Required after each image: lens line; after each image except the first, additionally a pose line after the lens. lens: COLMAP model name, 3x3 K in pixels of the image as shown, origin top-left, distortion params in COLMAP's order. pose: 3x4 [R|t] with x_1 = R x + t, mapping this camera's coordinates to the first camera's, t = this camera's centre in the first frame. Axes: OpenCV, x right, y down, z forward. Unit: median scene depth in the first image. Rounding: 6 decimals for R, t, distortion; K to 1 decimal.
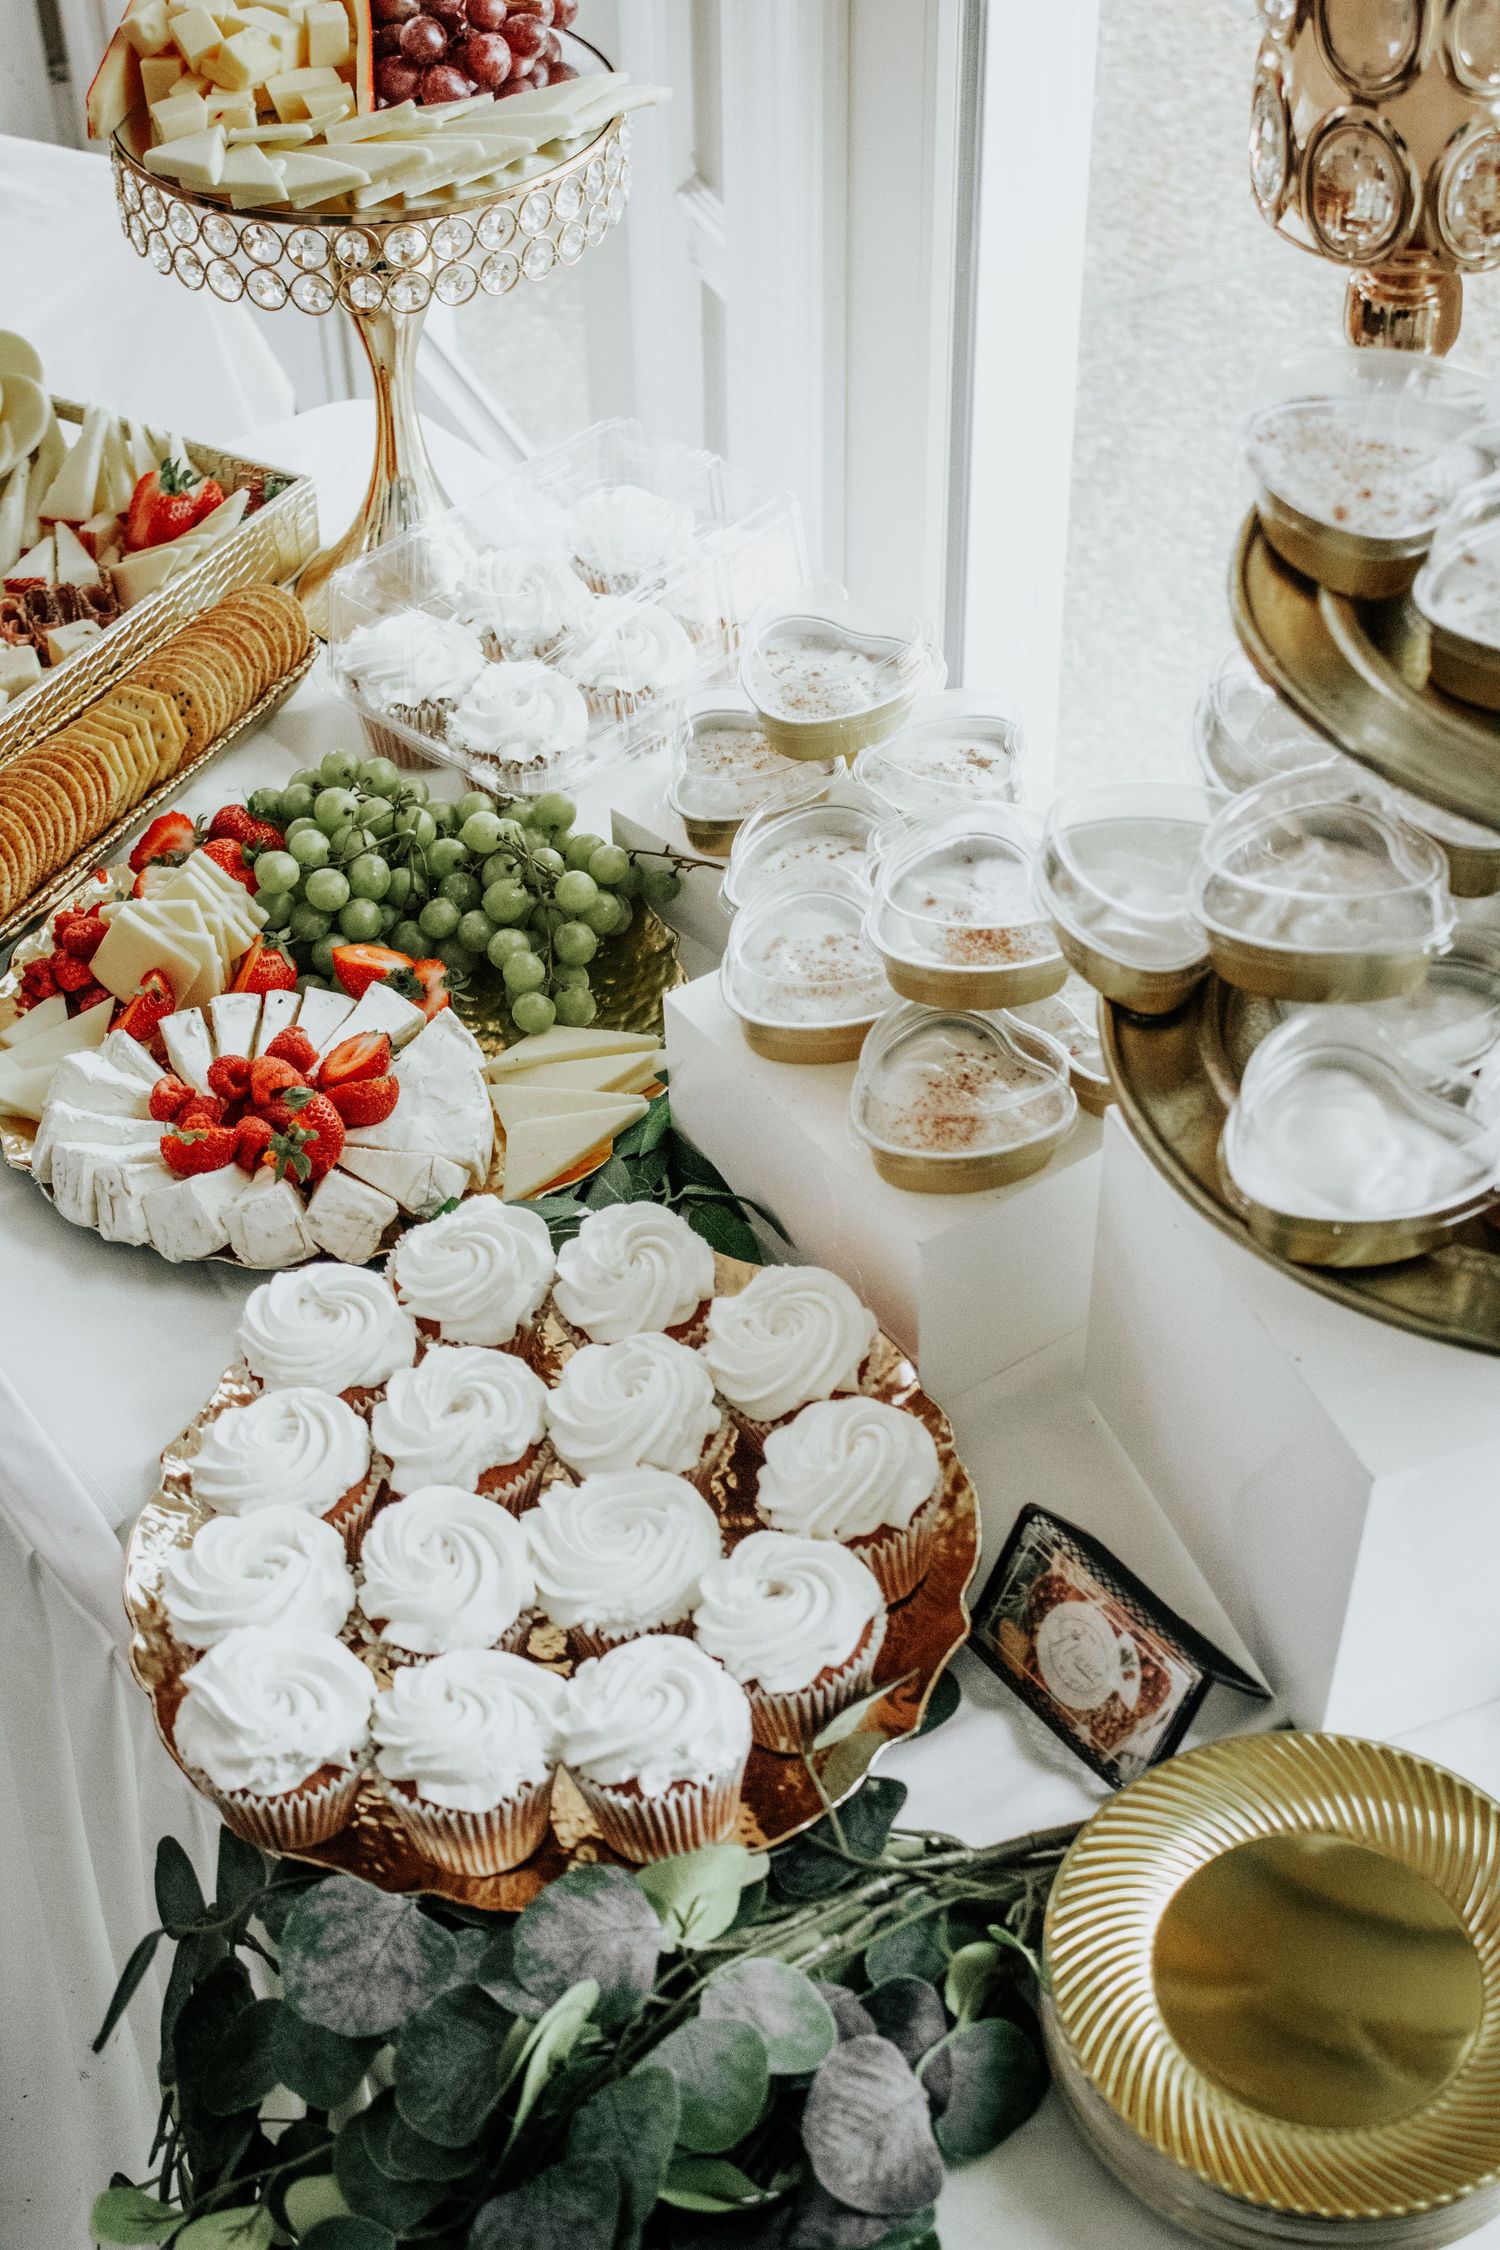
lens RADIAL K [[3182.9, 0, 749.6], [0, 3182.9, 1129.5], [0, 0, 1]] dist [0.029920, 0.000000]
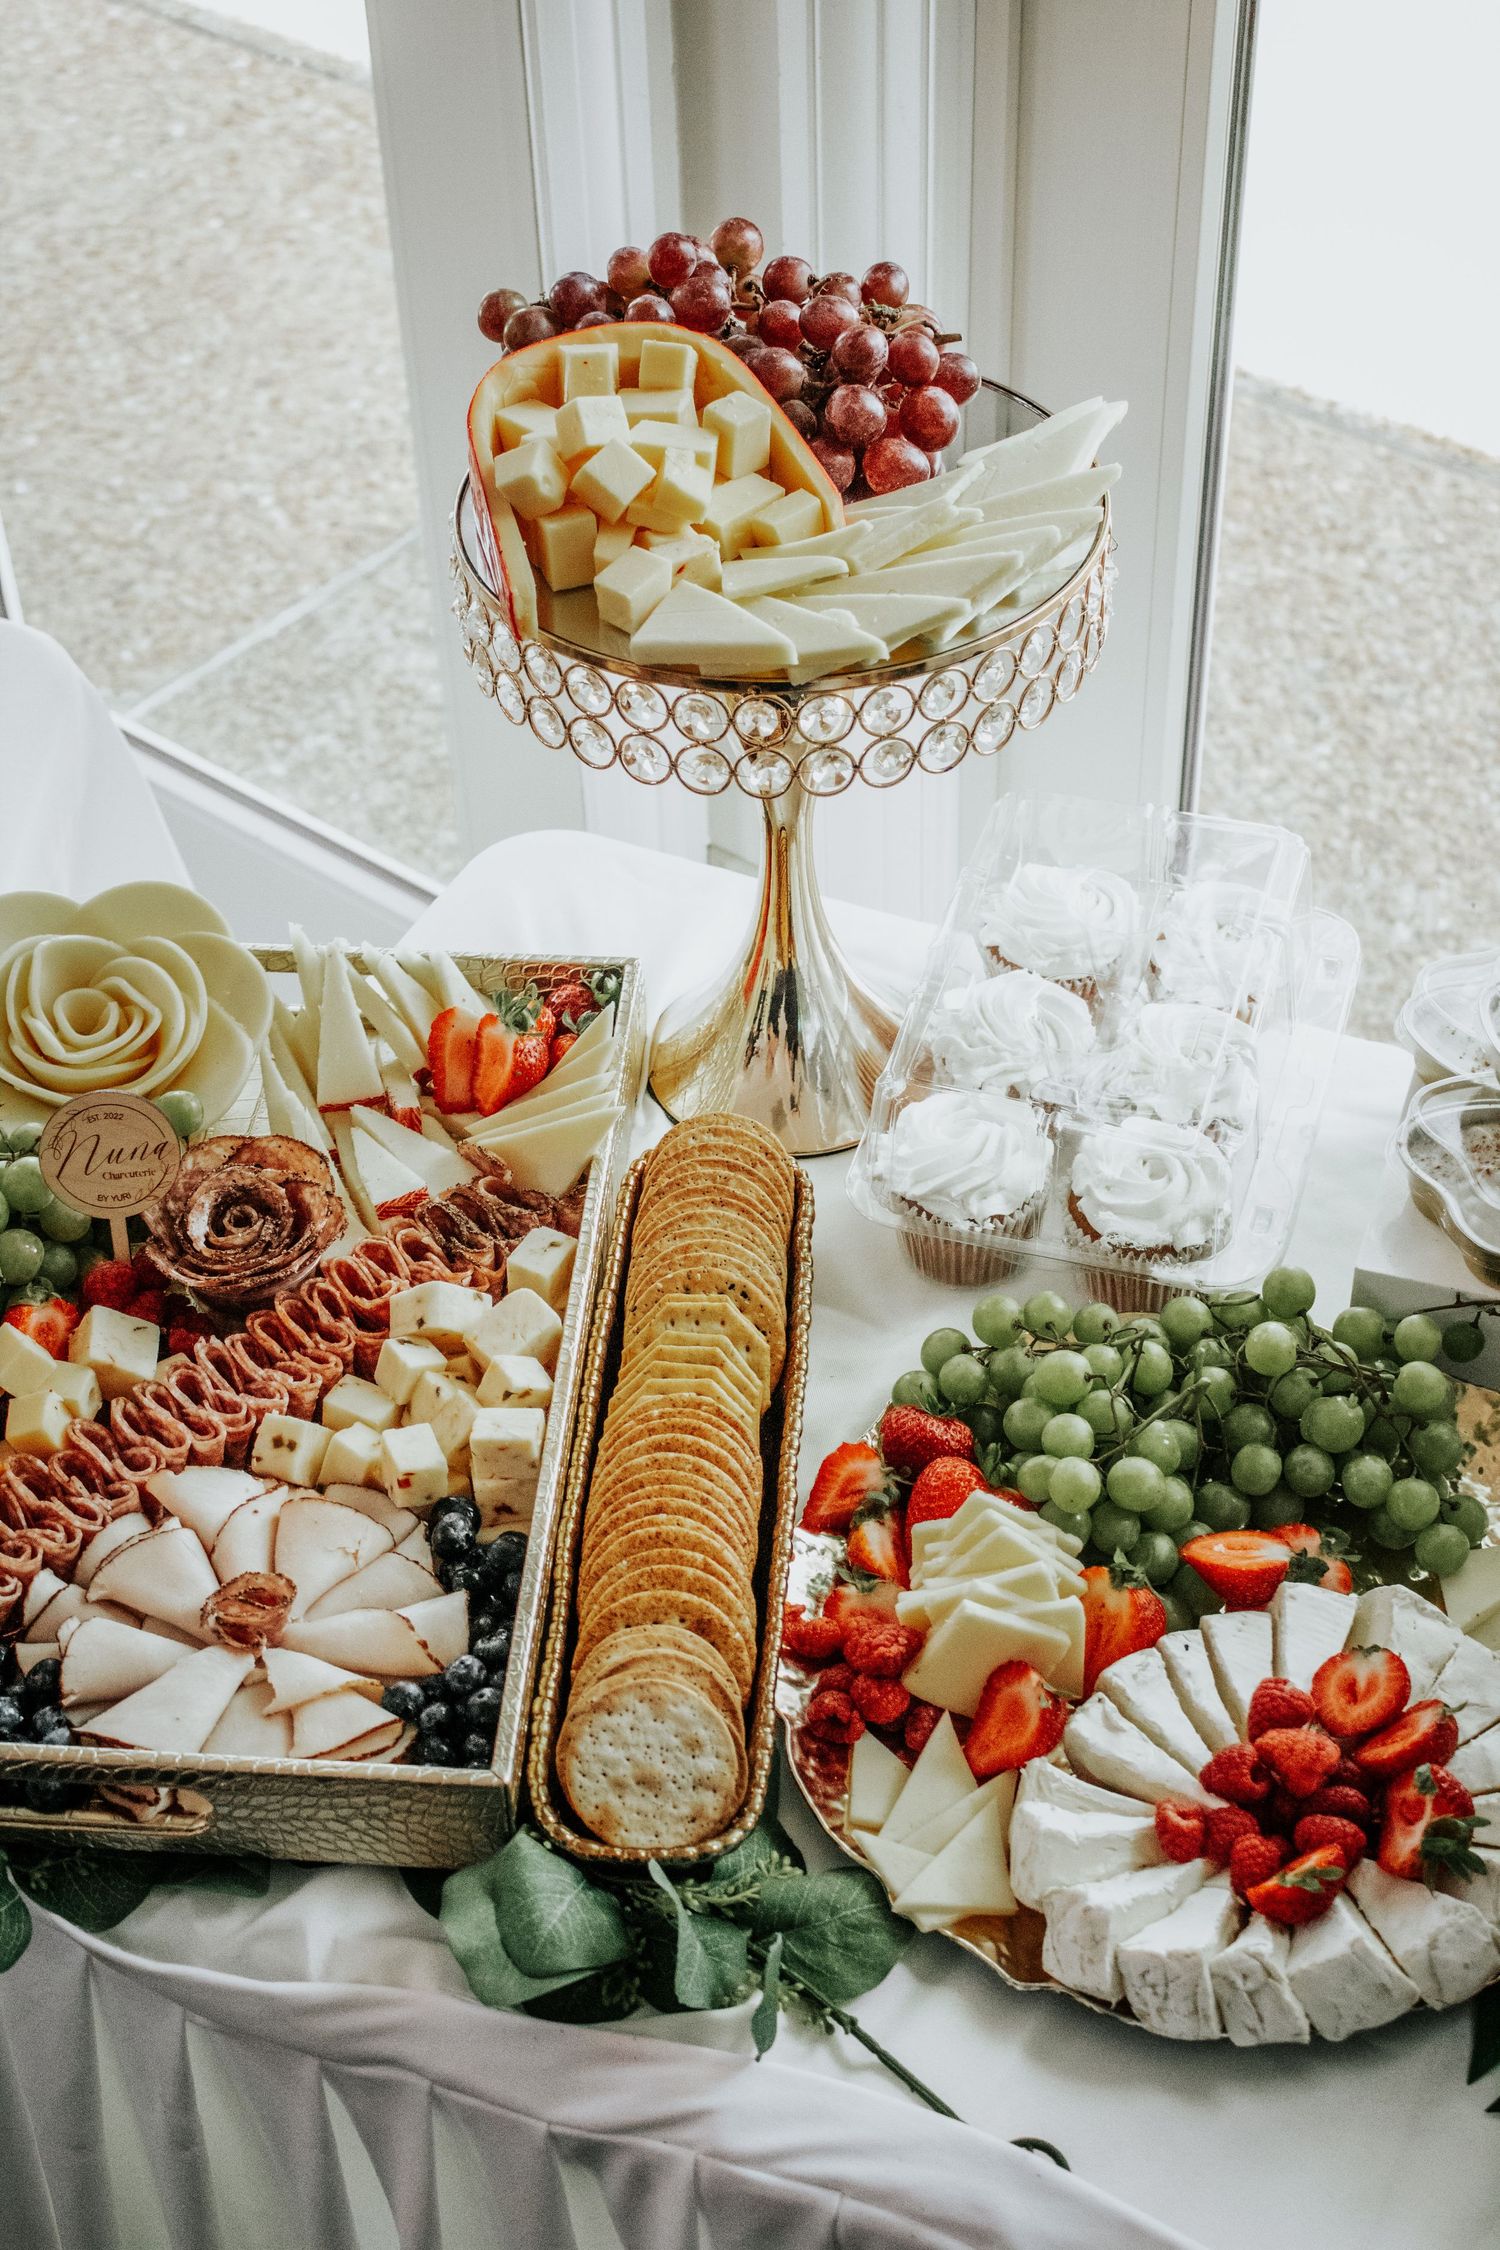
lens RADIAL K [[3182.9, 0, 750.4], [0, 3182.9, 1119.5], [0, 0, 1]] dist [0.029920, 0.000000]
pose [[0.891184, -0.293836, 0.345618, -0.460693], [0.298079, 0.953611, 0.042134, -0.221712], [-0.341966, 0.065472, 0.937429, 0.289400]]
